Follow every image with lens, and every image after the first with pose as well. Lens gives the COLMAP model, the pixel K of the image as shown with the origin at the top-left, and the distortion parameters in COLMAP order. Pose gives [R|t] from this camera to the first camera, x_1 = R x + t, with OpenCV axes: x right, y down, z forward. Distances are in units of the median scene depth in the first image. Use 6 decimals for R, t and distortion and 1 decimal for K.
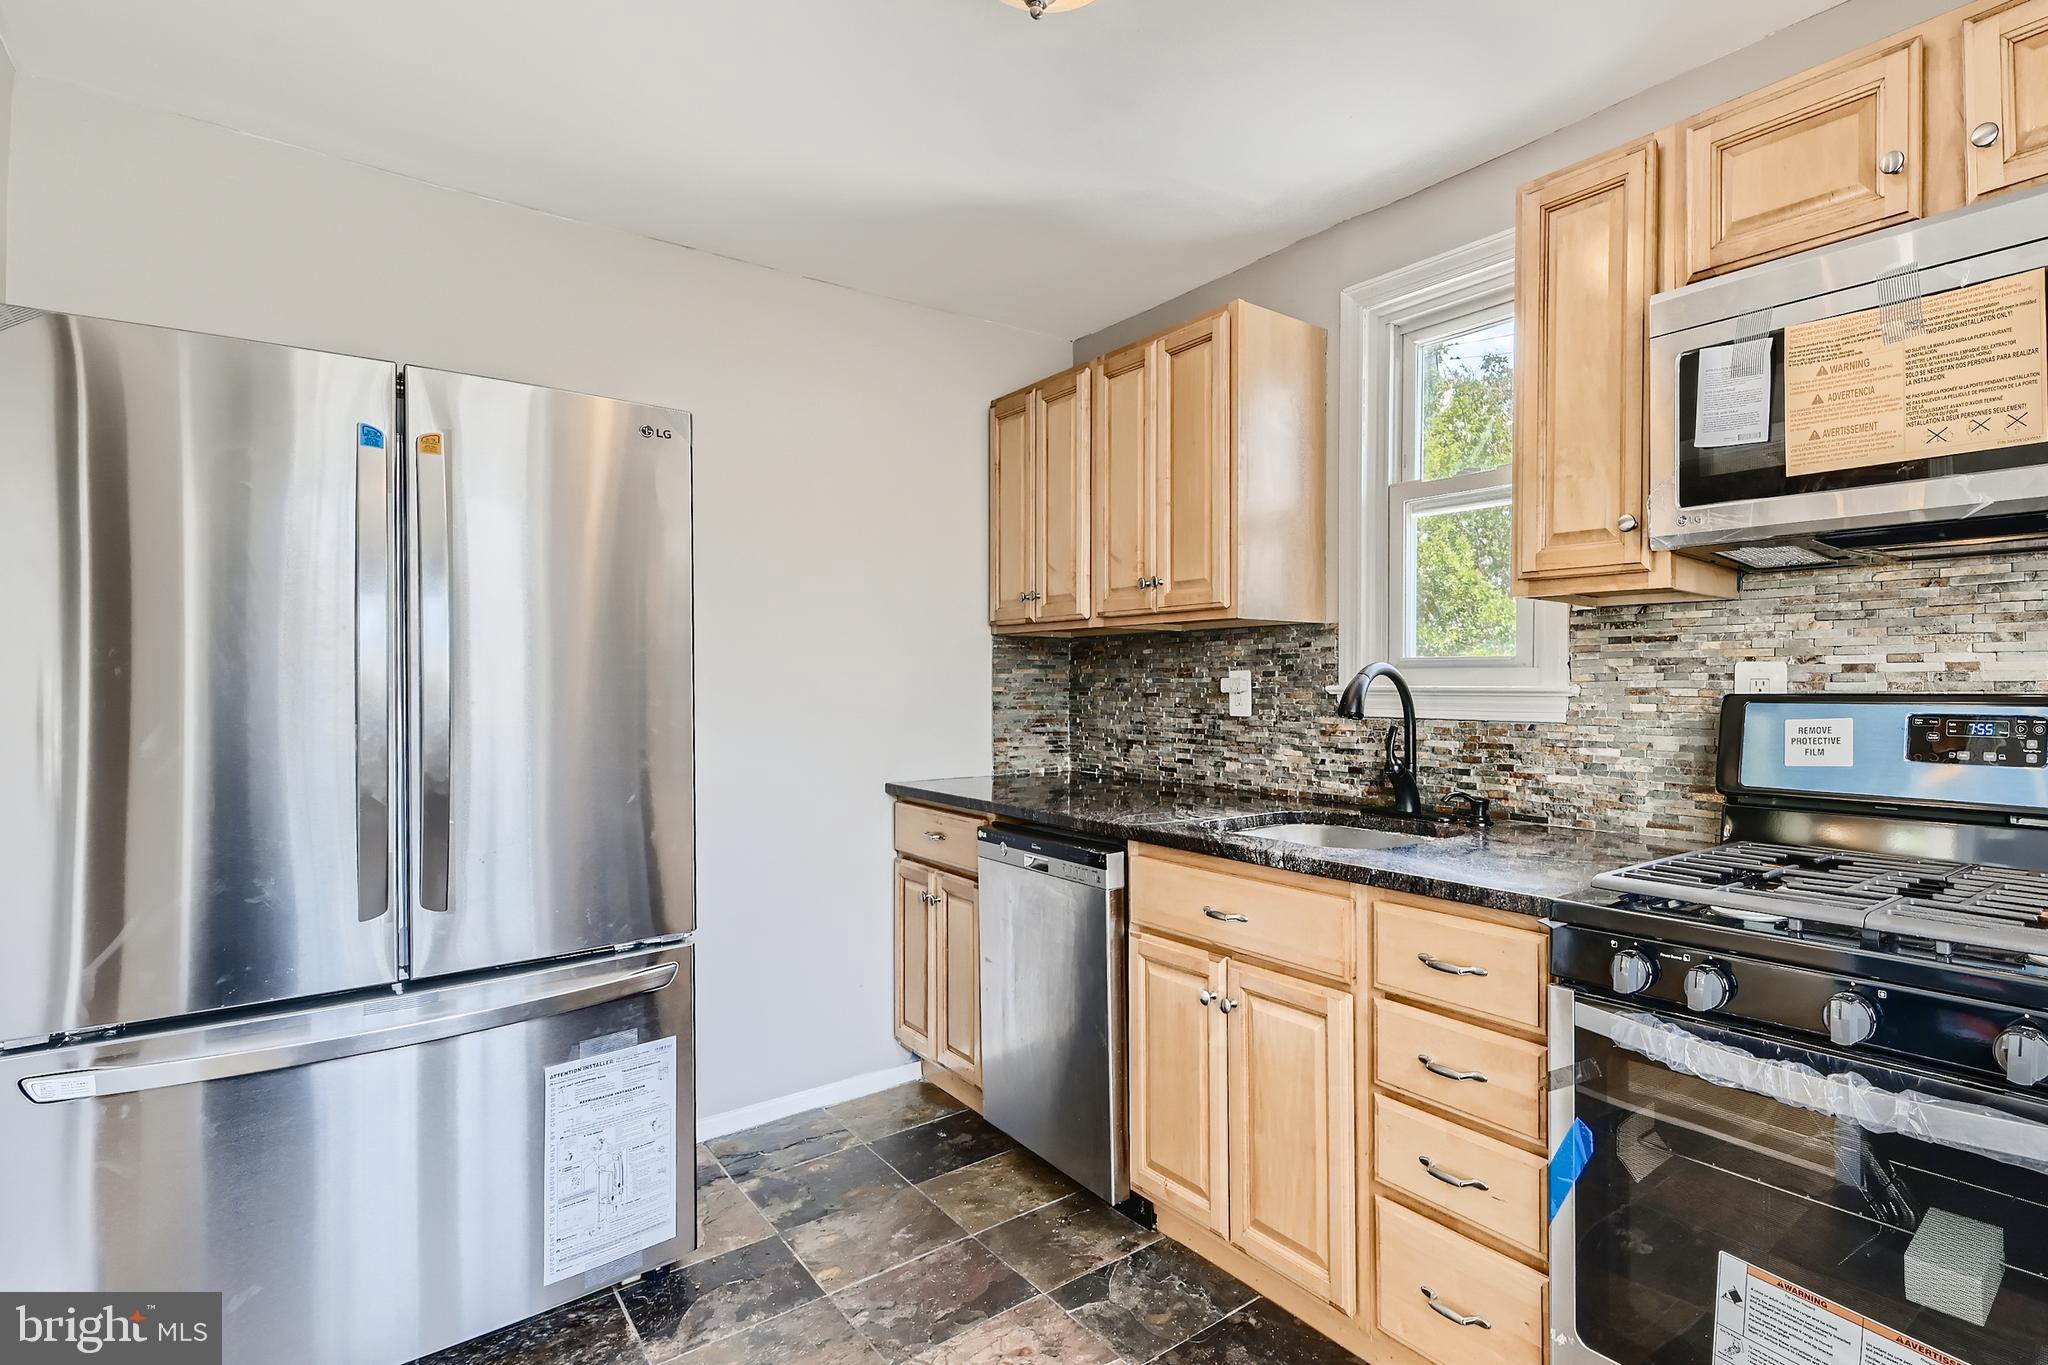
lens RADIAL K [[1038.0, 0, 1273.9], [0, 1038.0, 678.4], [0, 0, 1]] dist [0.000966, -0.000015]
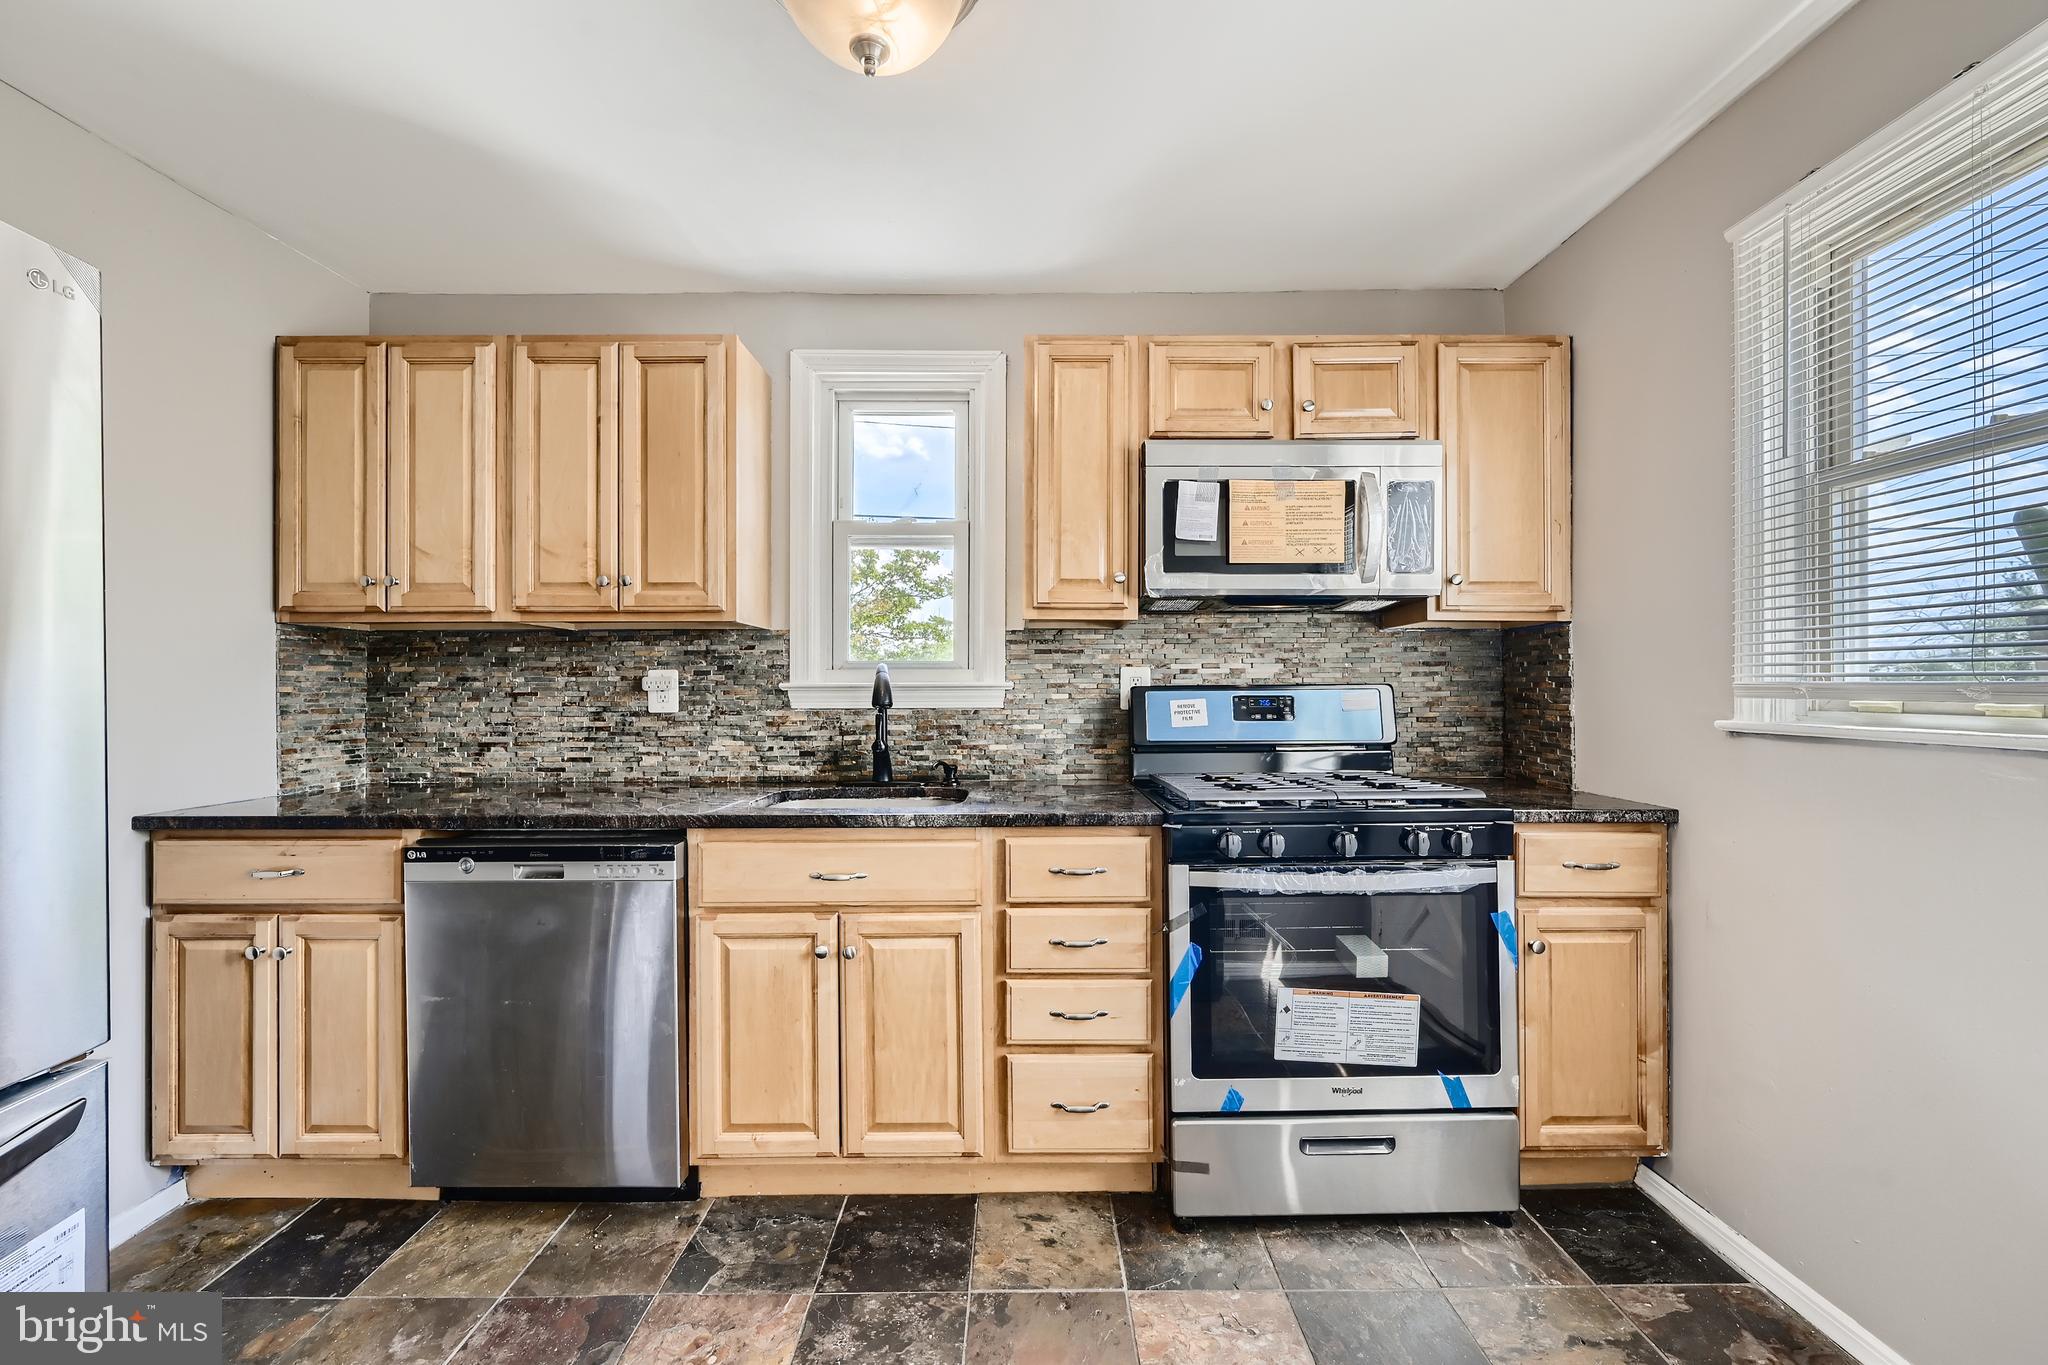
lens RADIAL K [[825.3, 0, 1032.7], [0, 825.3, 682.1], [0, 0, 1]] dist [0.000009, 0.000858]
pose [[0.678029, 0.004132, 0.735024, -0.449777], [0.000745, 0.999980, -0.006309, 0.011963], [-0.735035, 0.004825, 0.678012, 0.161960]]
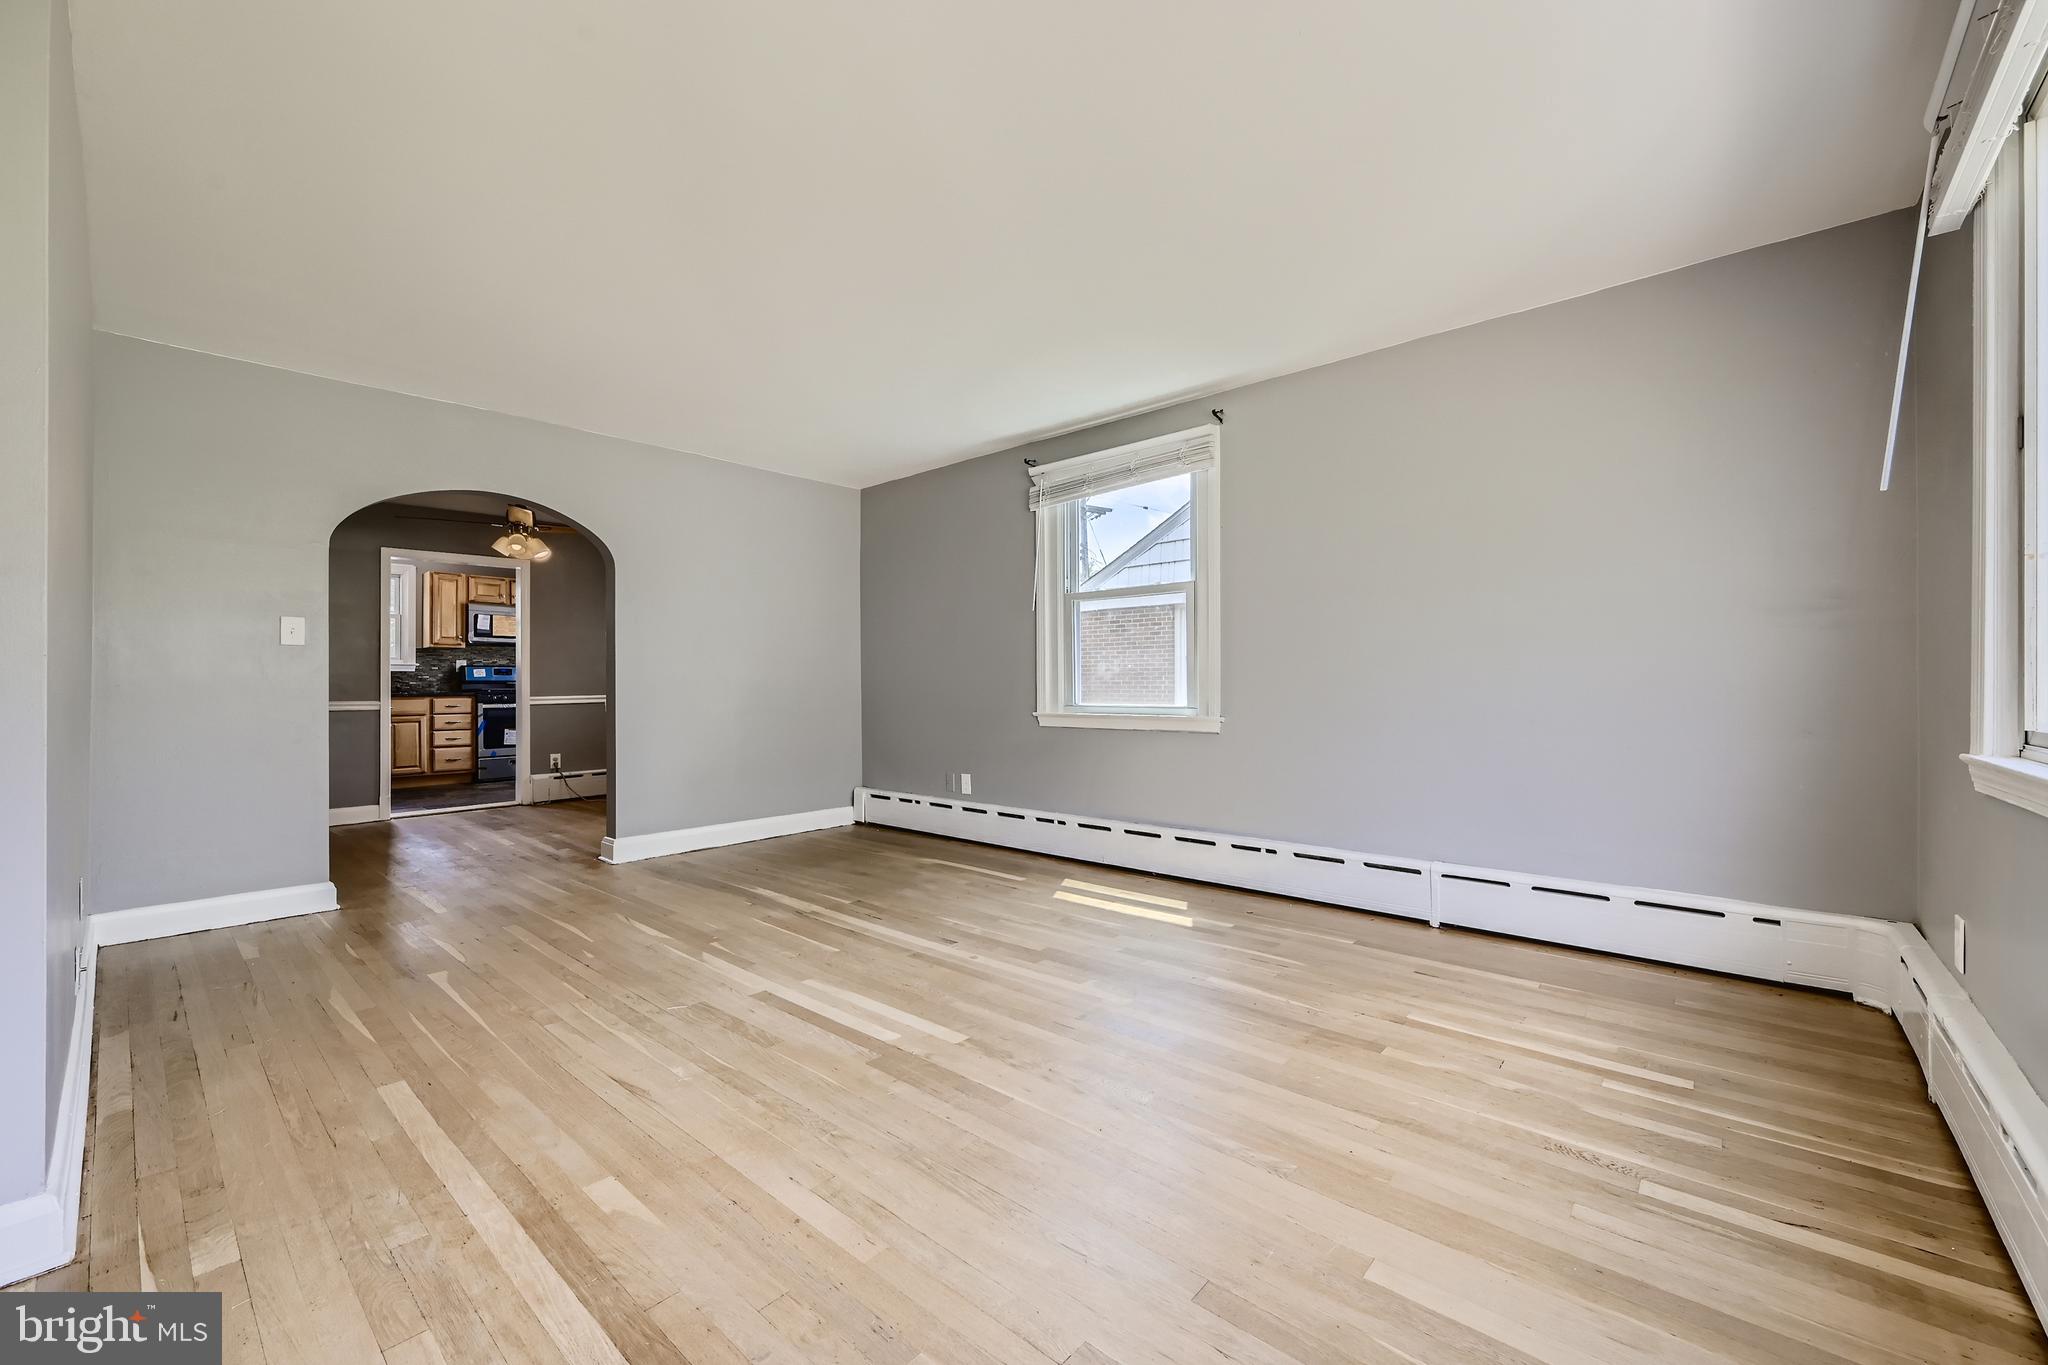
lens RADIAL K [[825.3, 0, 1033.3], [0, 825.3, 678.5], [0, 0, 1]] dist [0.000009, 0.000858]
pose [[-0.086193, 0.016084, 0.996149, -3.246831], [0.005229, 0.999863, -0.015692, 0.127706], [-0.996265, 0.003857, -0.086266, -1.326874]]
